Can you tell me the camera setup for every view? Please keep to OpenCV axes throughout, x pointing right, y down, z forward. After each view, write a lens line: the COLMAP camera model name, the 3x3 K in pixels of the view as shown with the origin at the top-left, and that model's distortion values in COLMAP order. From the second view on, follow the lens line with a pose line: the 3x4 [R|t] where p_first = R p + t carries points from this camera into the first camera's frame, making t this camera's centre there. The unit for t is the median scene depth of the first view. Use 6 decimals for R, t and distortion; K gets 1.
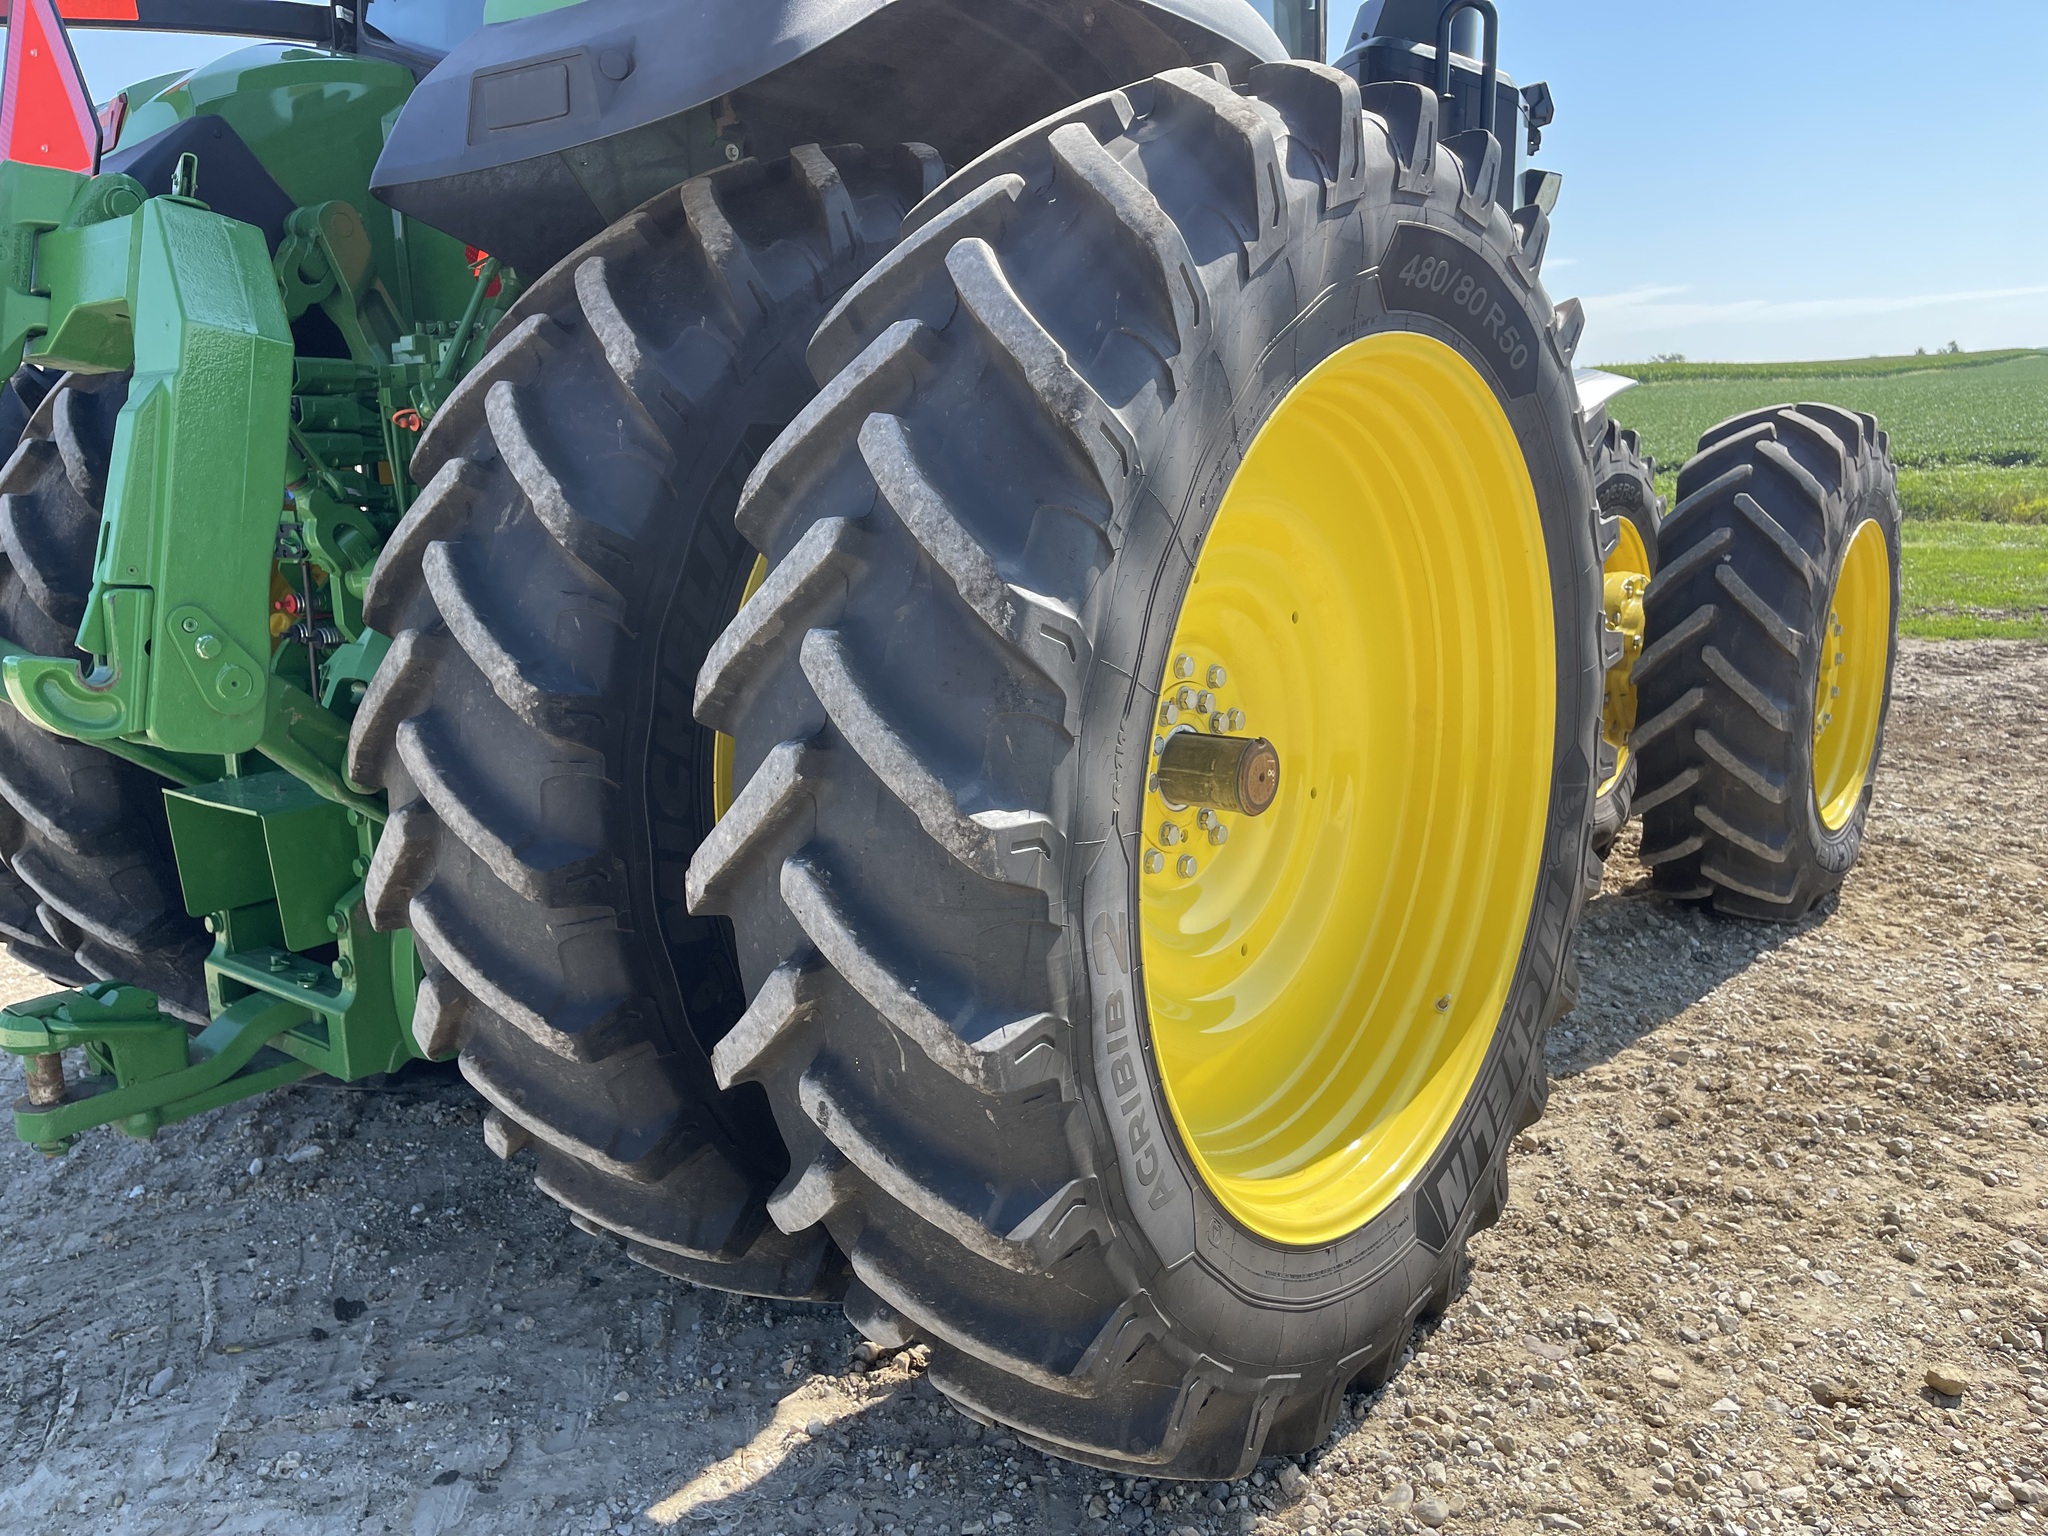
lens RADIAL K [[1613.3, 0, 1016.7], [0, 1613.3, 777.0], [0, 0, 1]] dist [0.069935, -0.104780]
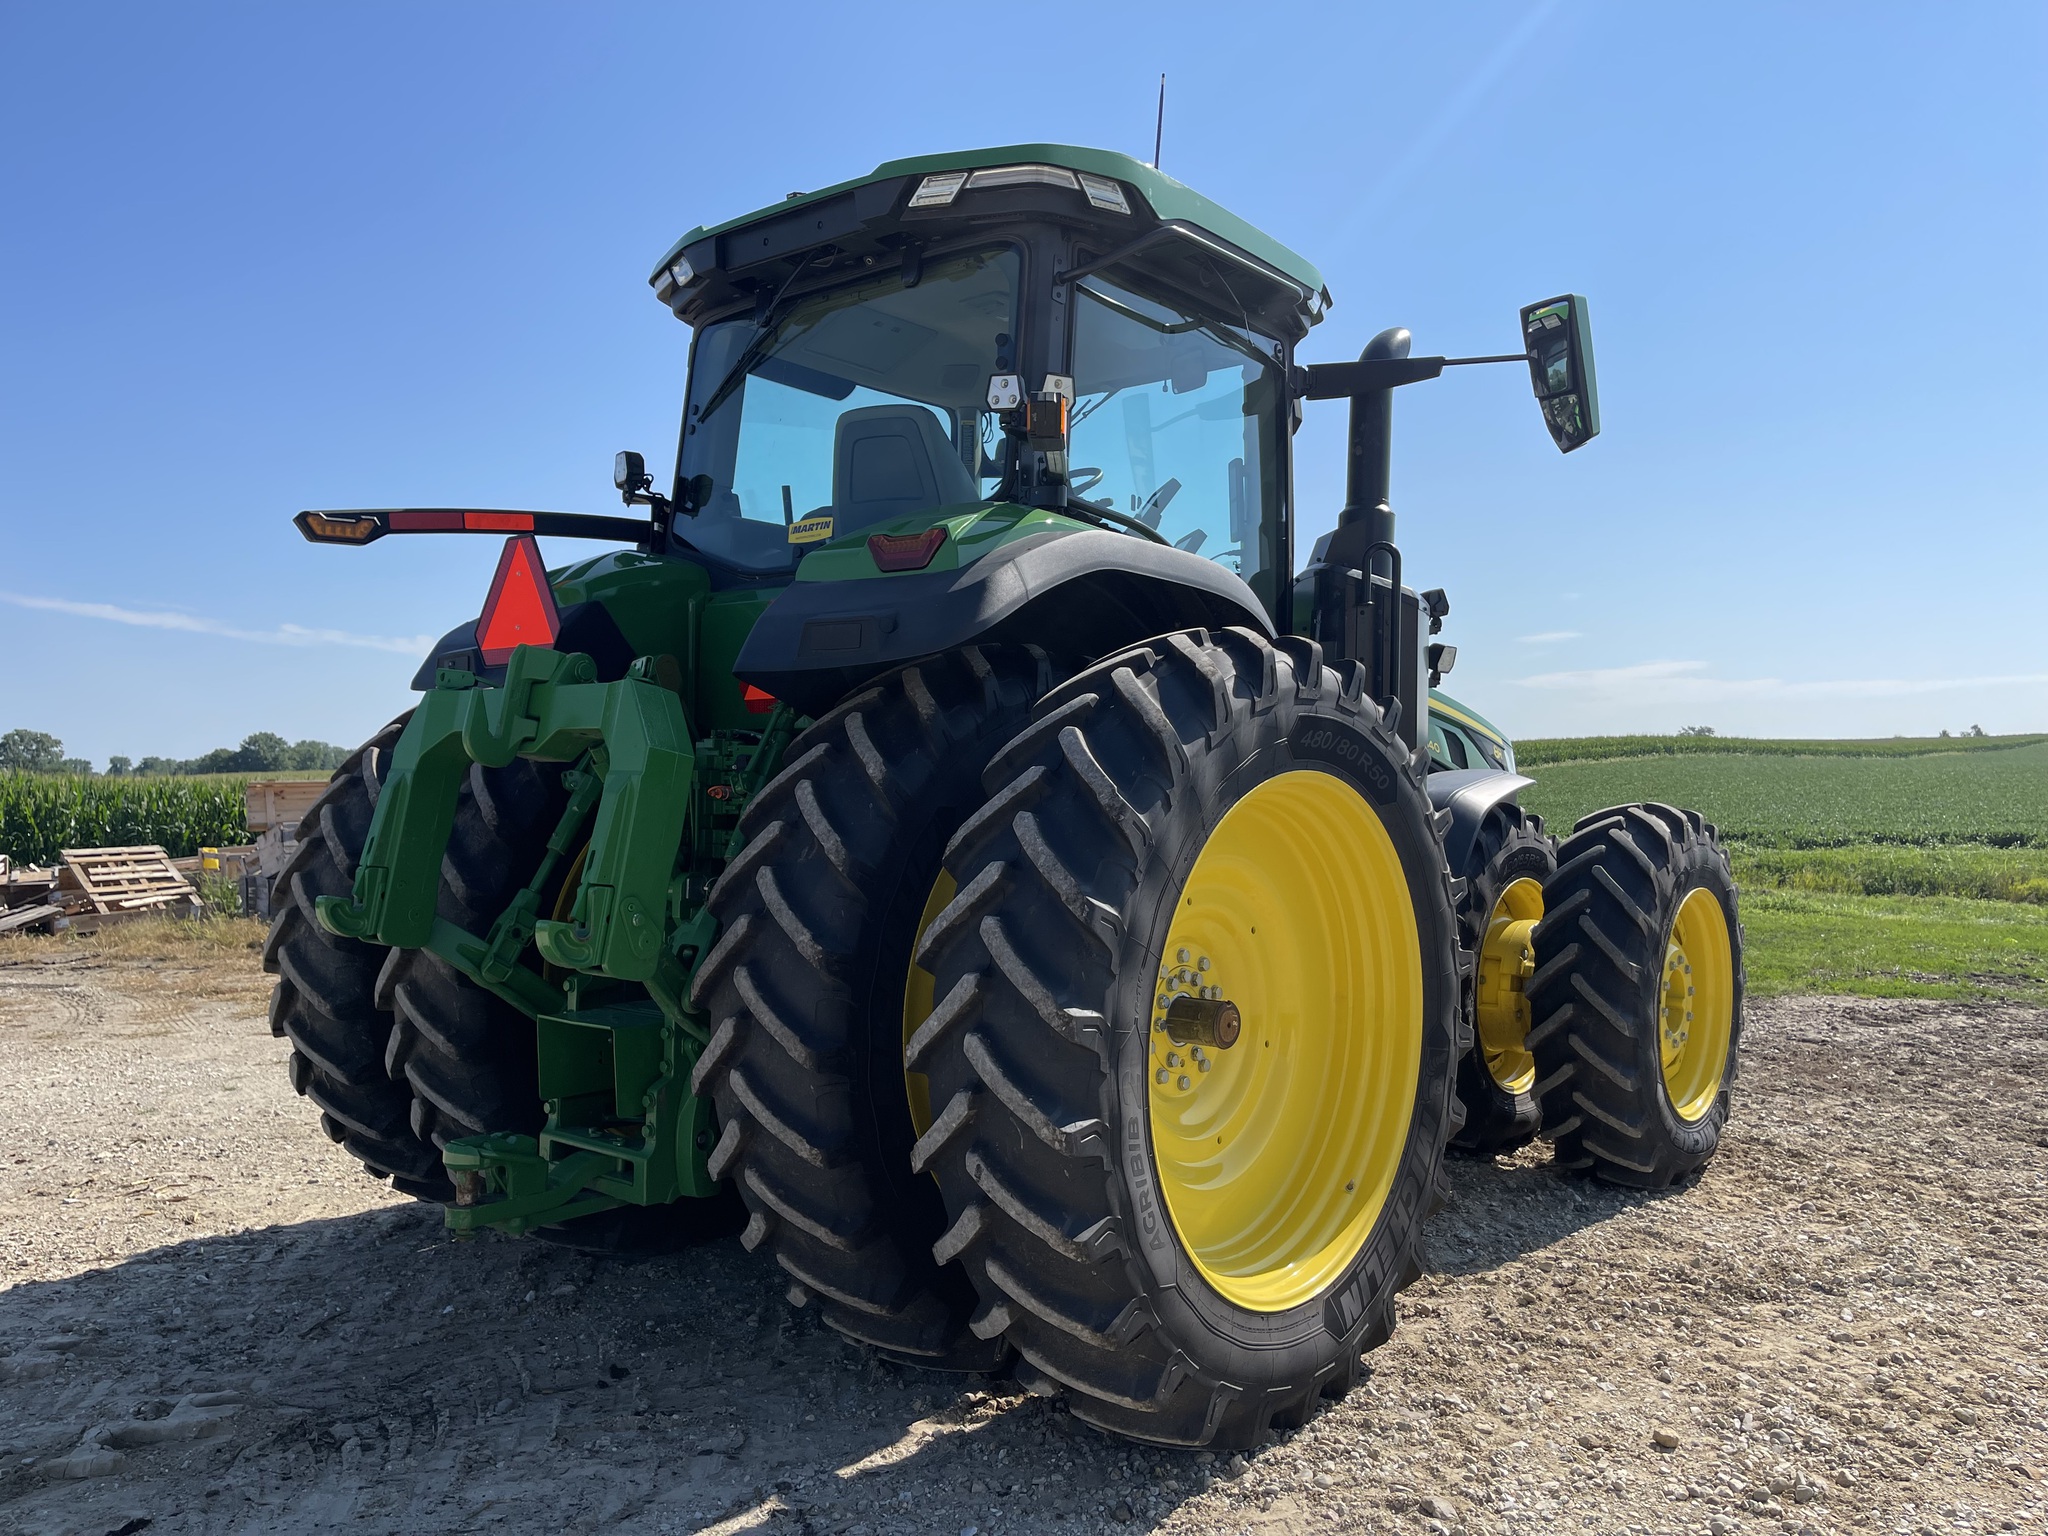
lens RADIAL K [[1613.3, 0, 1039.8], [0, 1613.3, 771.0], [0, 0, 1]] dist [0.069935, -0.104780]
pose [[0.999216, 0.036111, -0.016253, -0.023056], [-0.038722, 0.976924, -0.210047, 0.099887], [0.008293, 0.210511, 0.977556, -0.658943]]
